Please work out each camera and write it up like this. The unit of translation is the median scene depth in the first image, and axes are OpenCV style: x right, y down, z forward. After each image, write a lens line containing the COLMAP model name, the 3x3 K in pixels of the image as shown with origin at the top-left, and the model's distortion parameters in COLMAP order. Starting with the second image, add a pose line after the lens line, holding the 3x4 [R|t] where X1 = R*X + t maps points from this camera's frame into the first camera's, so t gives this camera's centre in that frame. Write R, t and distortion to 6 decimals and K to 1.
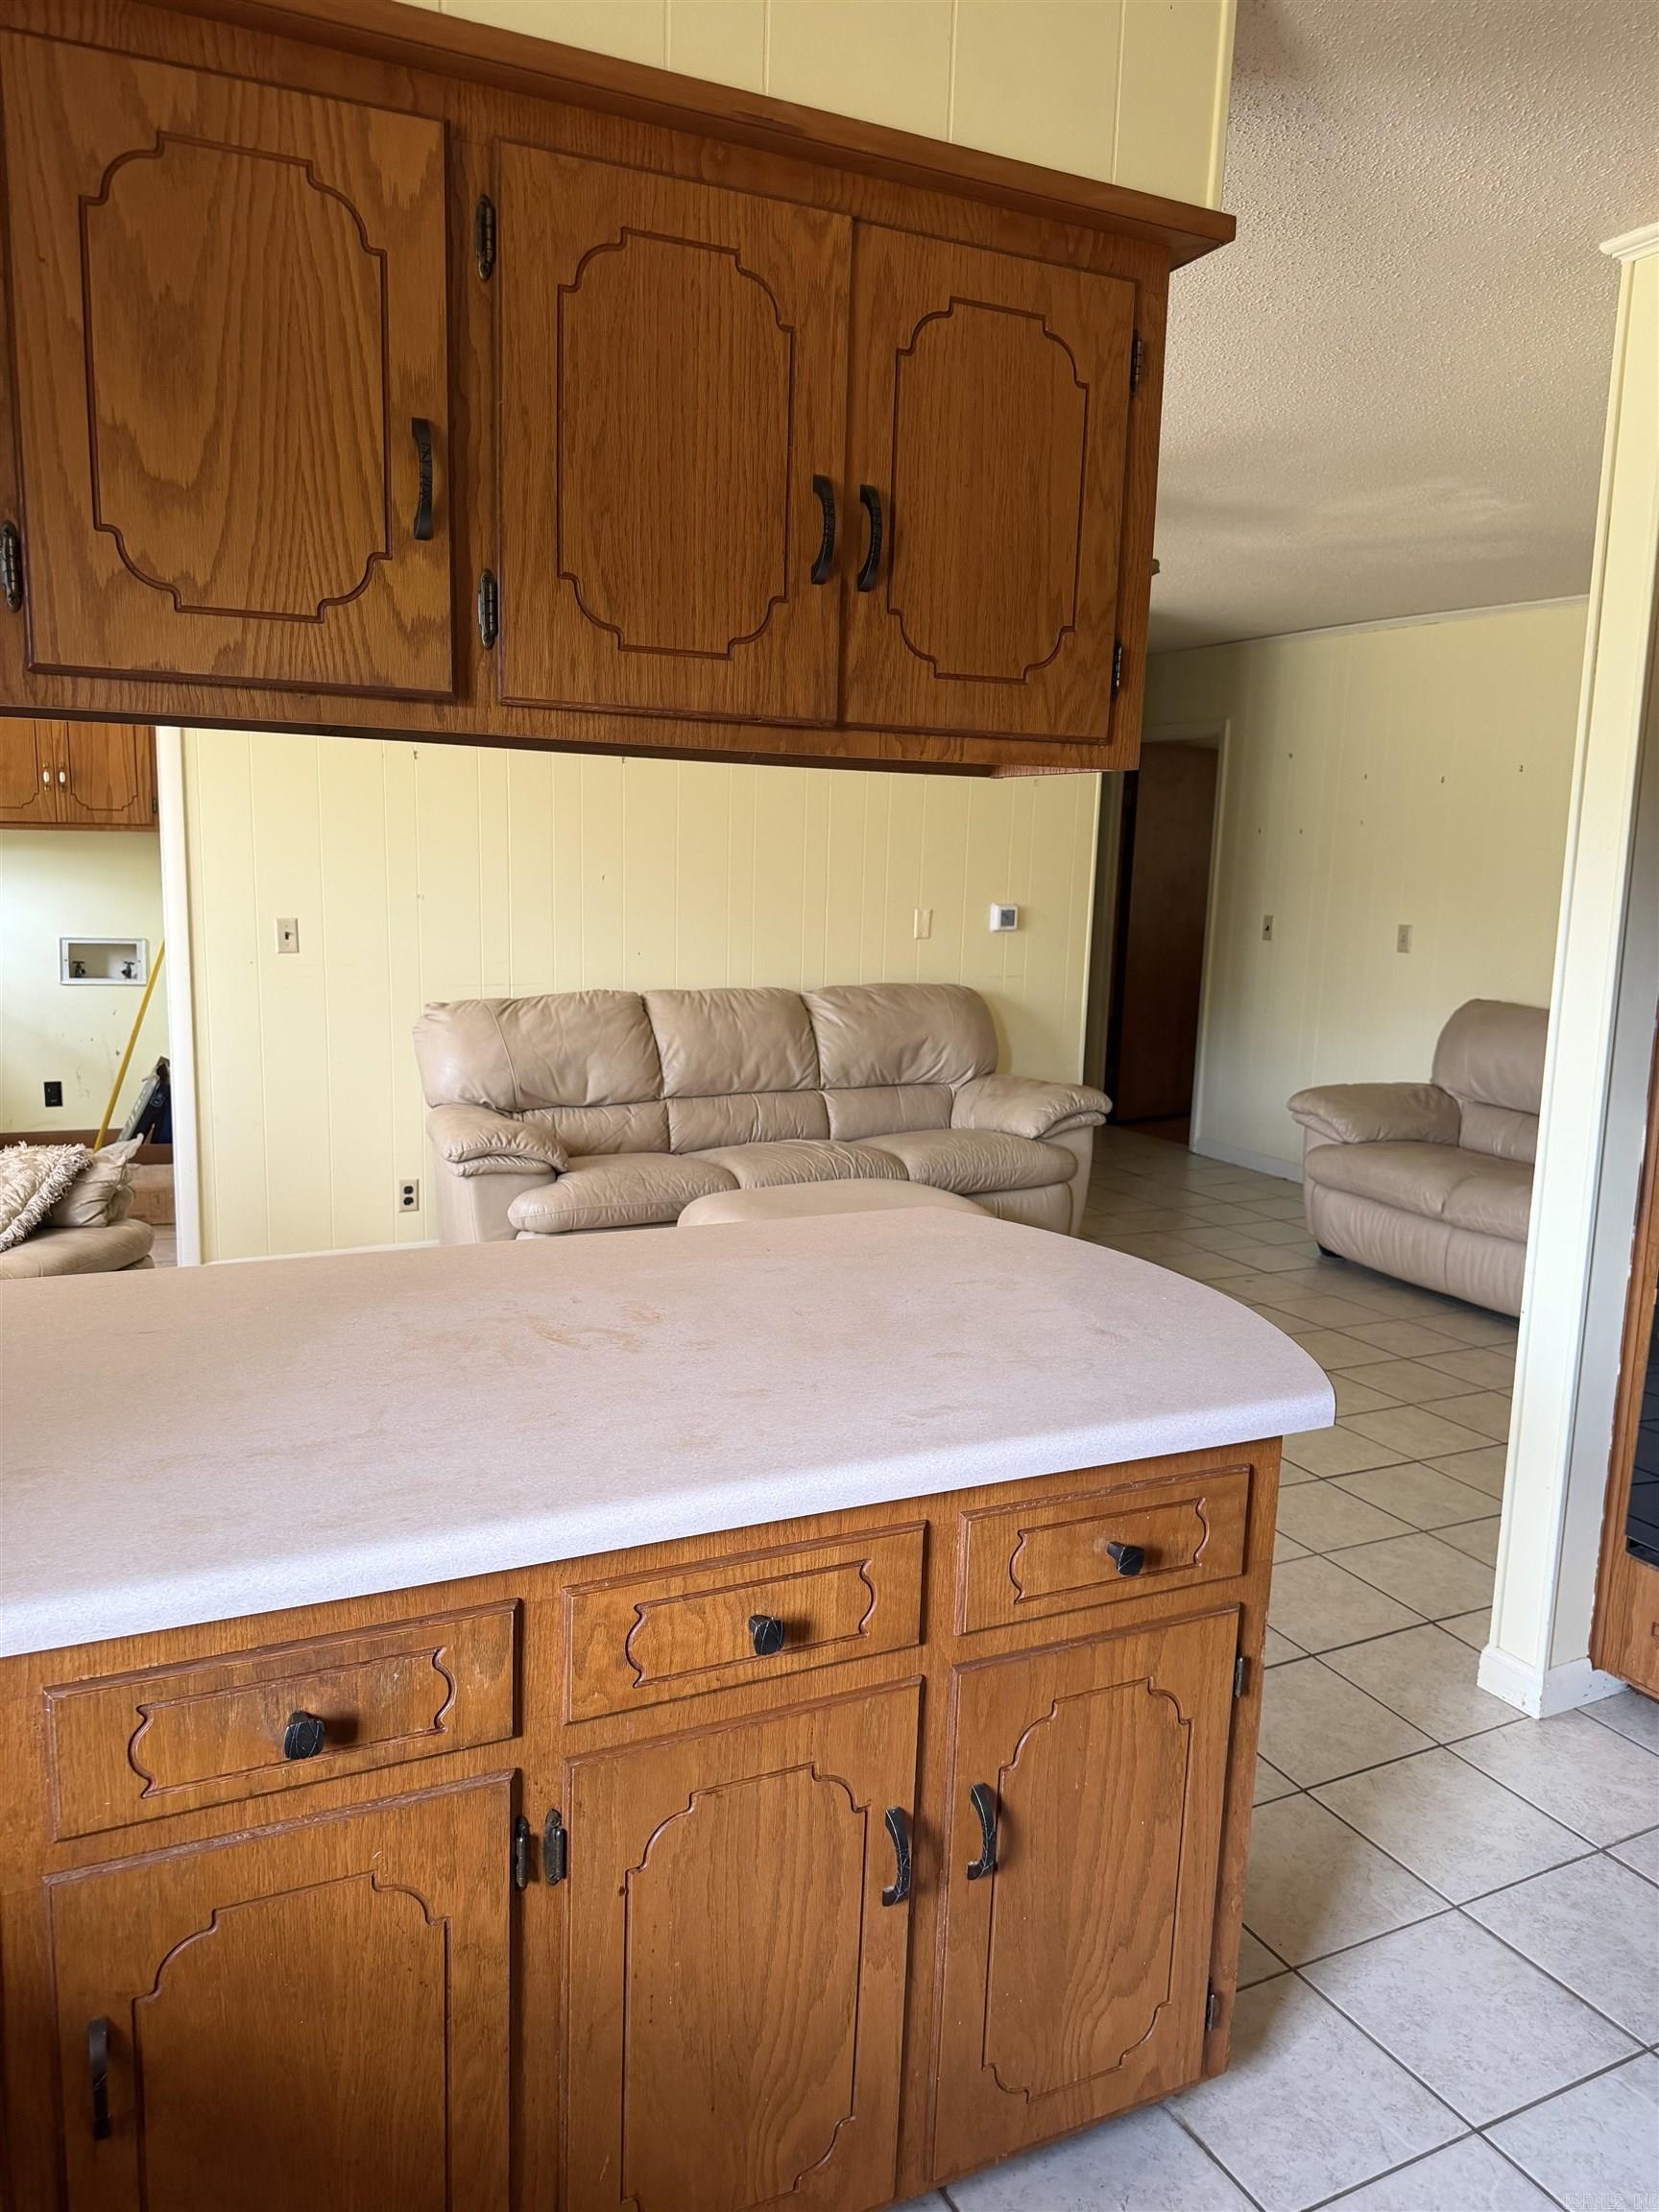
lens RADIAL K [[1577.7, 0, 827.7], [0, 1577.7, 1118.2], [0, 0, 1]] dist [0.020172, -0.027306]
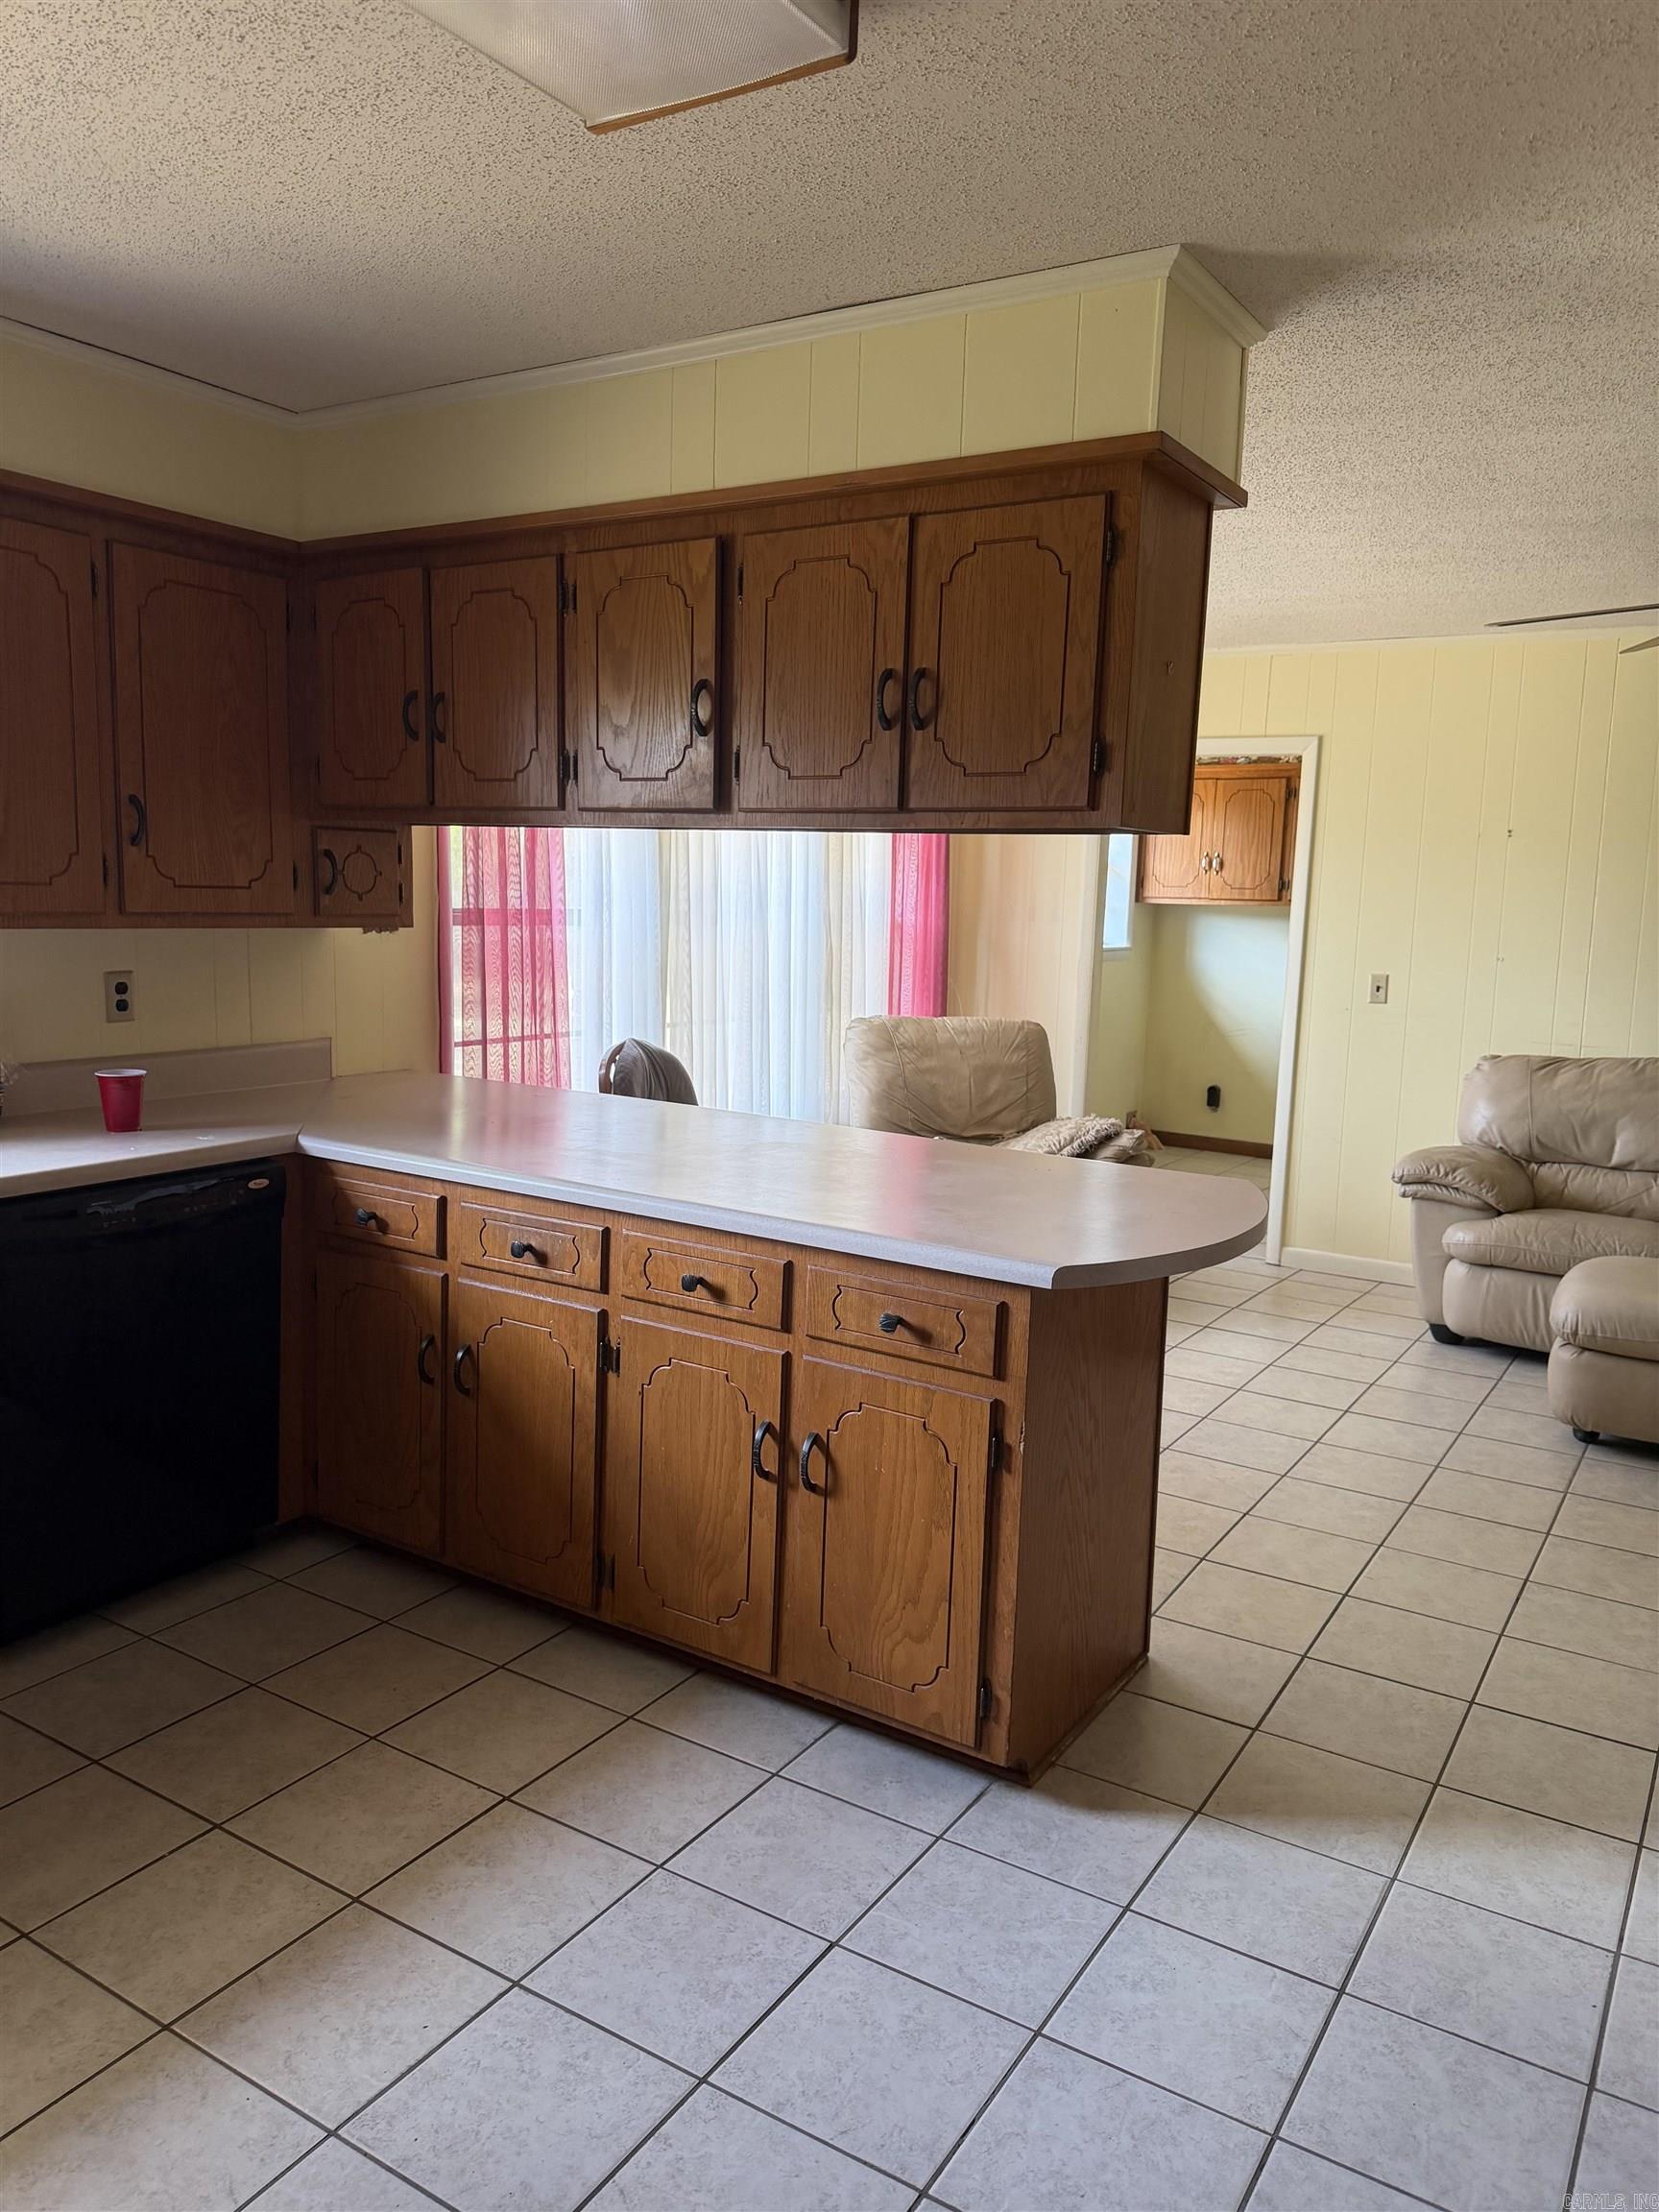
lens RADIAL K [[1572.9, 0, 821.0], [0, 1572.9, 1117.9], [0, 0, 1]] dist [0.092779, -0.138861]
pose [[0.517364, 0.110617, -0.848586, 1.393707], [-0.161519, 0.986410, 0.030108, 0.037395], [0.840385, 0.121486, 0.528199, 0.075758]]
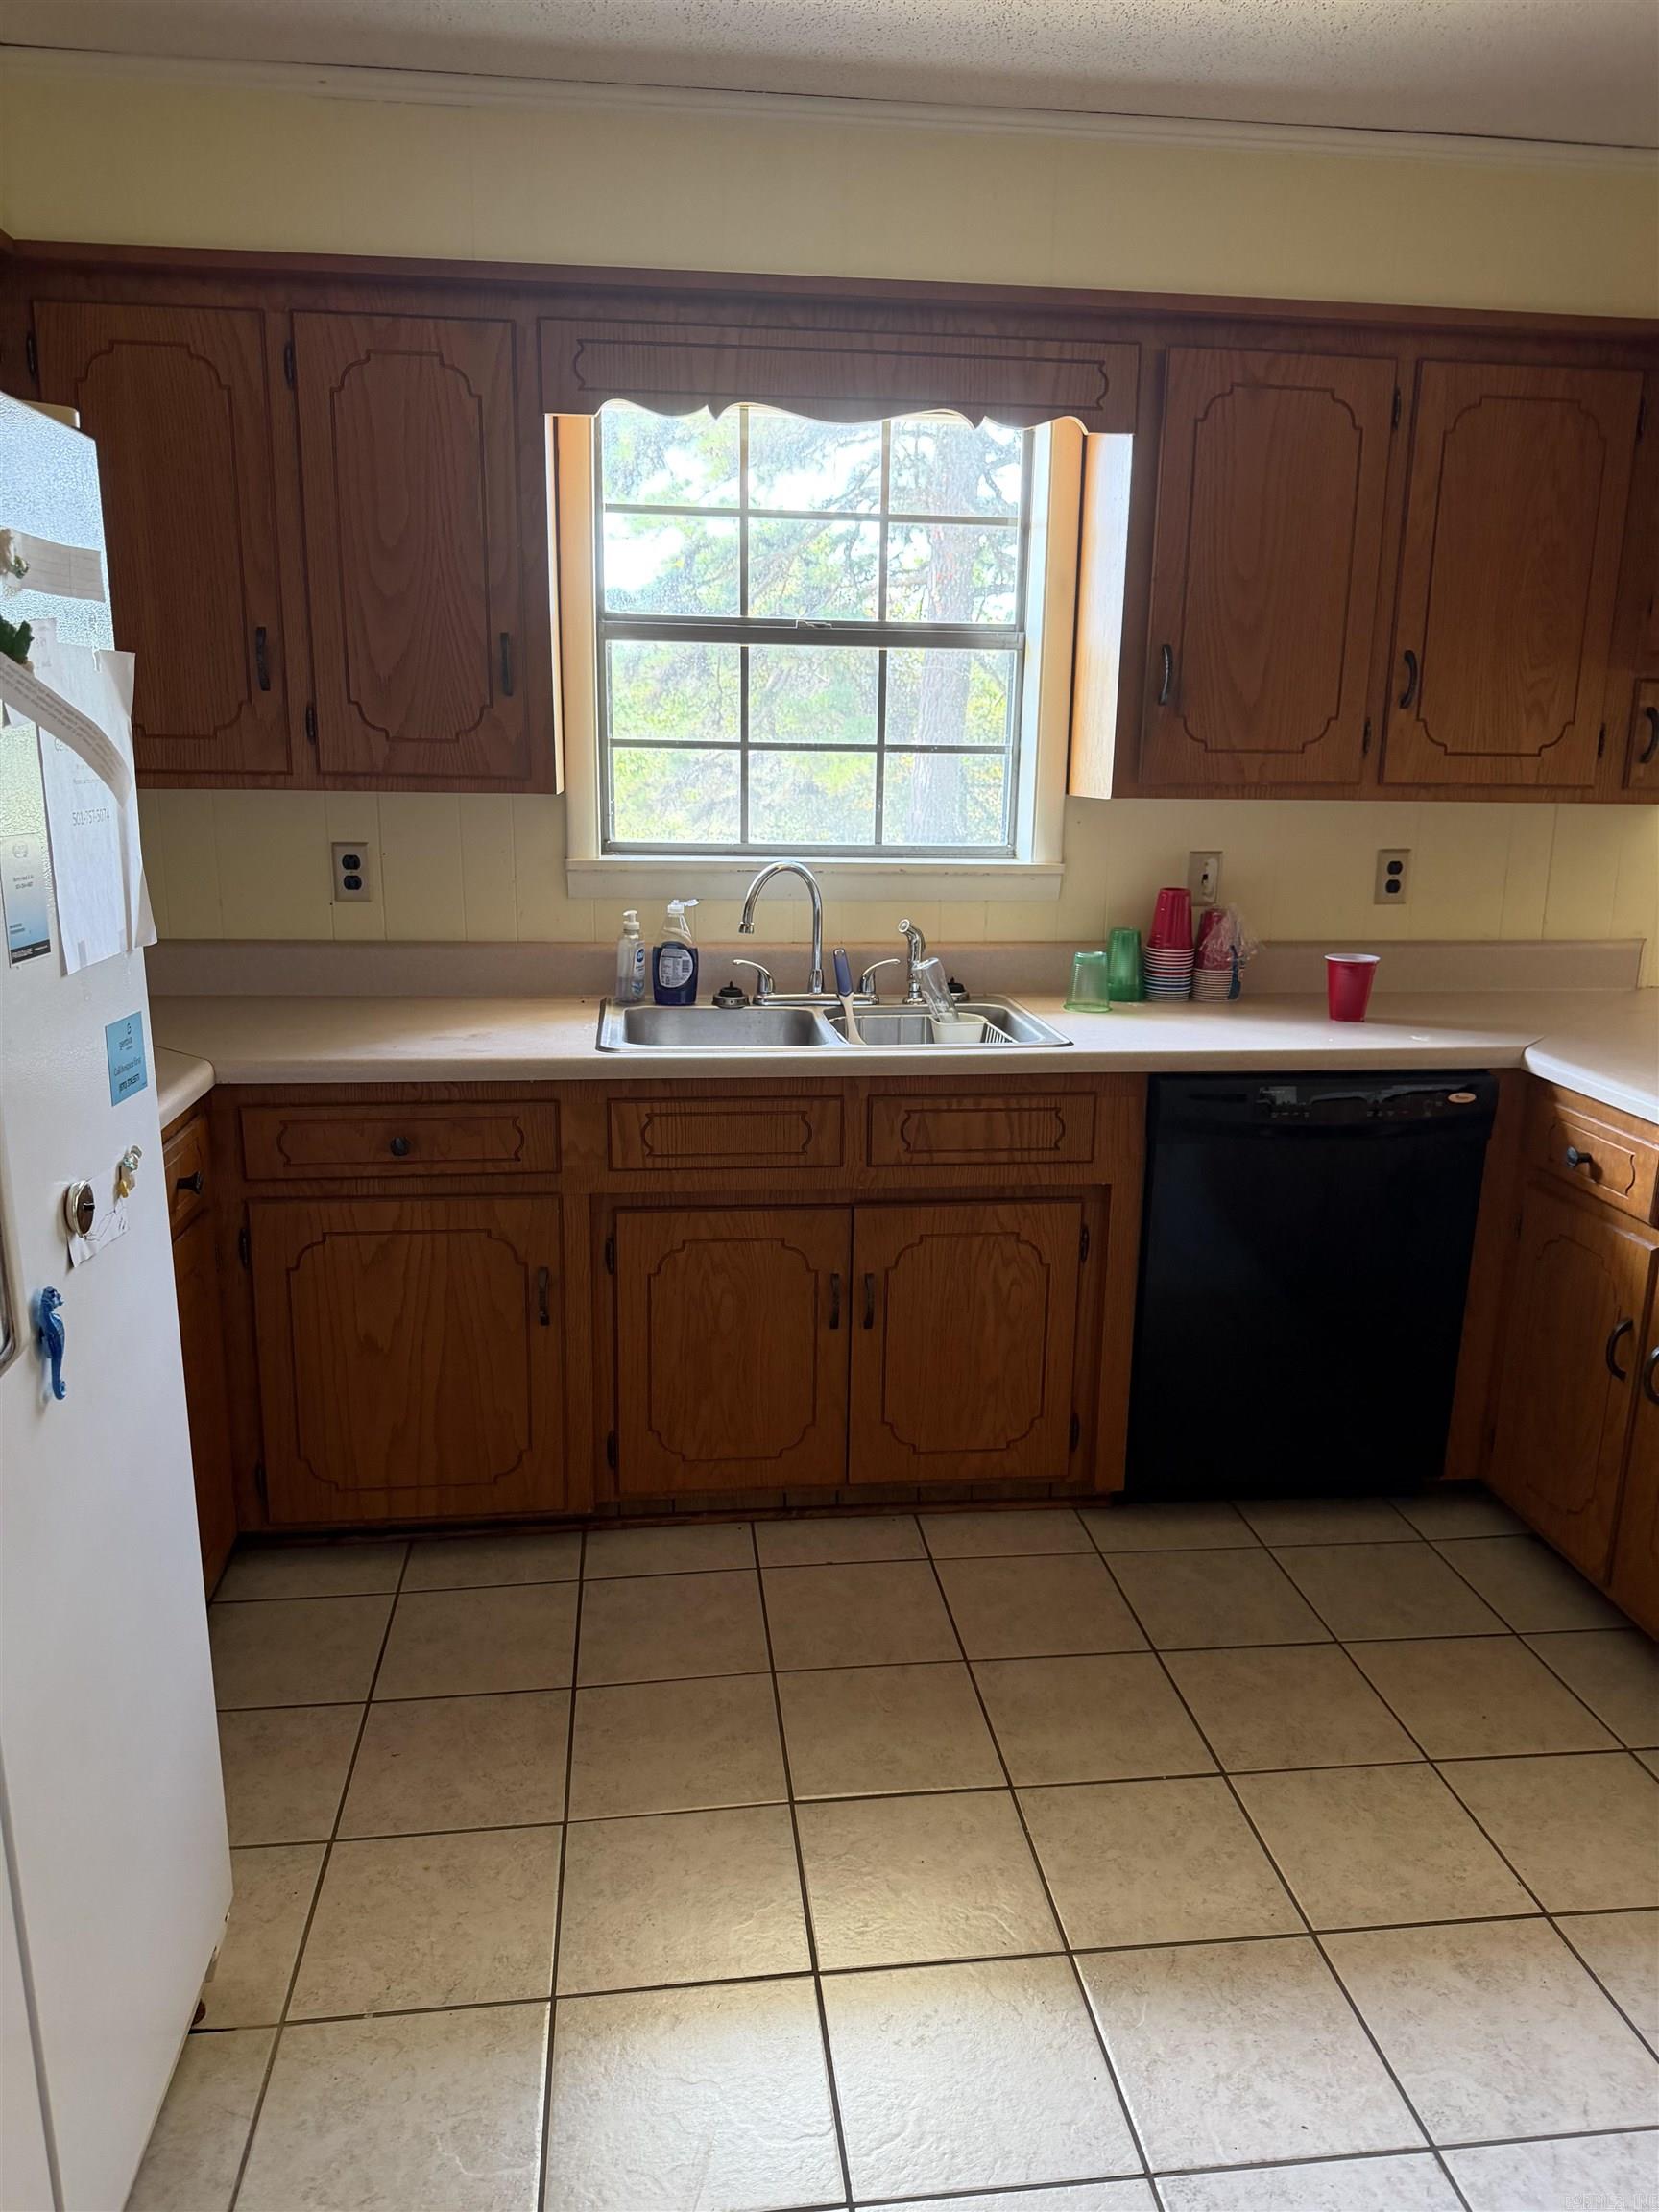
lens RADIAL K [[1577.7, 0, 827.7], [0, 1577.7, 1118.2], [0, 0, 1]] dist [0.020172, -0.027306]
pose [[-0.342502, 0.185921, -0.920937, 1.191087], [-0.188578, 0.946671, 0.261250, -0.003277], [0.920397, 0.263148, -0.289176, 0.389972]]
